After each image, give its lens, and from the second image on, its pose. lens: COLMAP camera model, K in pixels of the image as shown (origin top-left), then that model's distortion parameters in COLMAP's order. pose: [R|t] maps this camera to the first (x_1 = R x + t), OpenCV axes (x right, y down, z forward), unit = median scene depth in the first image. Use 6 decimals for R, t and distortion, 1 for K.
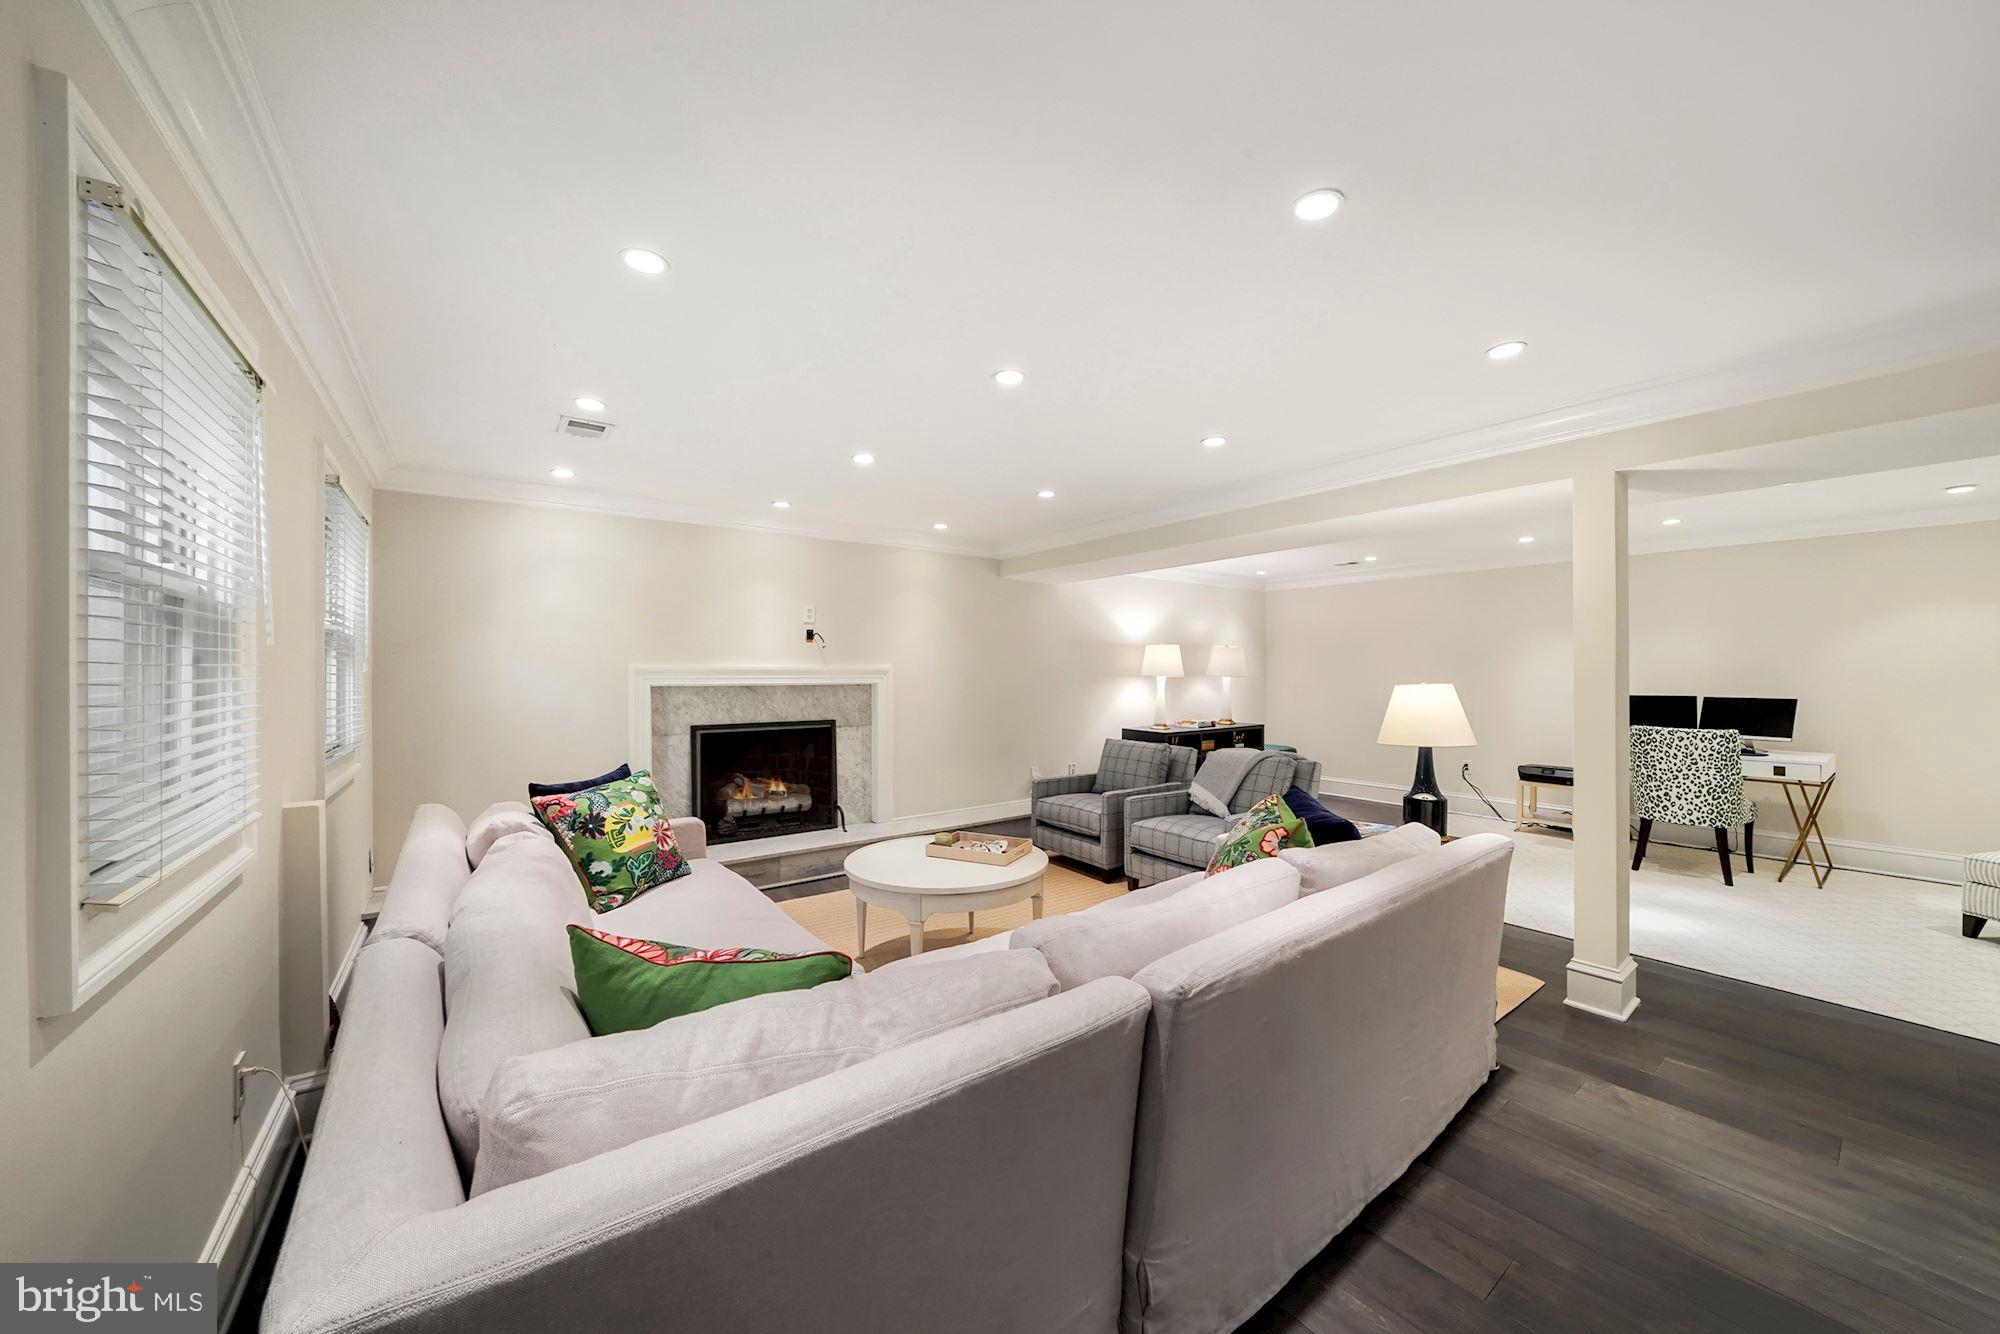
lens RADIAL K [[701.7, 0, 1009.5], [0, 701.7, 670.2], [0, 0, 1]] dist [-0.001356, -0.000015]
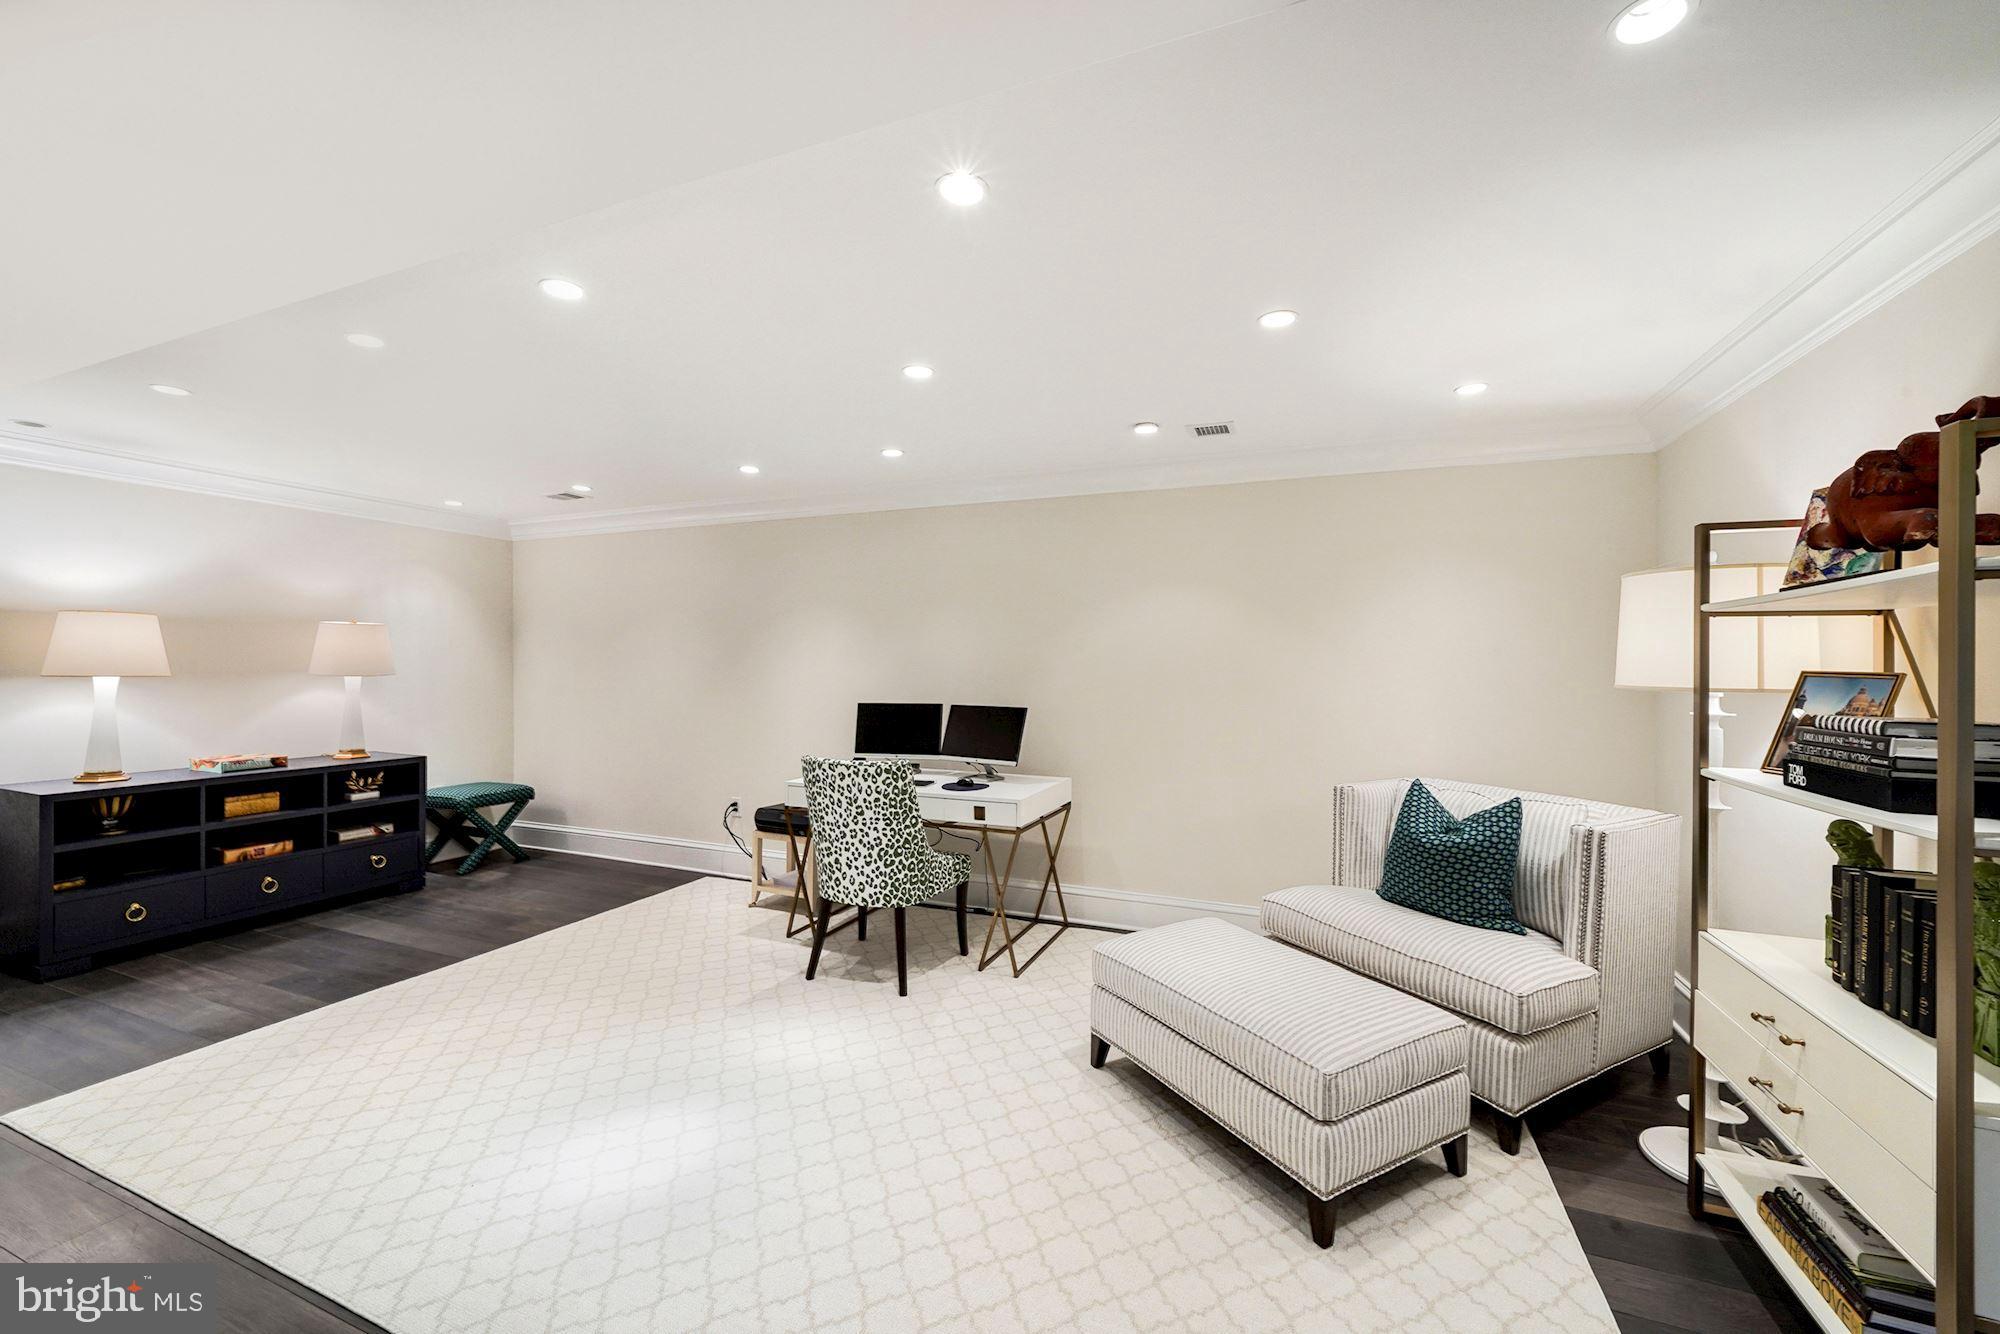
lens RADIAL K [[774.8, 0, 1000.0], [0, 774.8, 667.0], [0, 0, 1]] dist [-0.000695, -0.000004]
pose [[0.866397, 0.005049, 0.499330, 0.716565], [-0.007827, 0.999963, 0.003470, -0.004954], [-0.499295, -0.006915, 0.866405, 0.311998]]
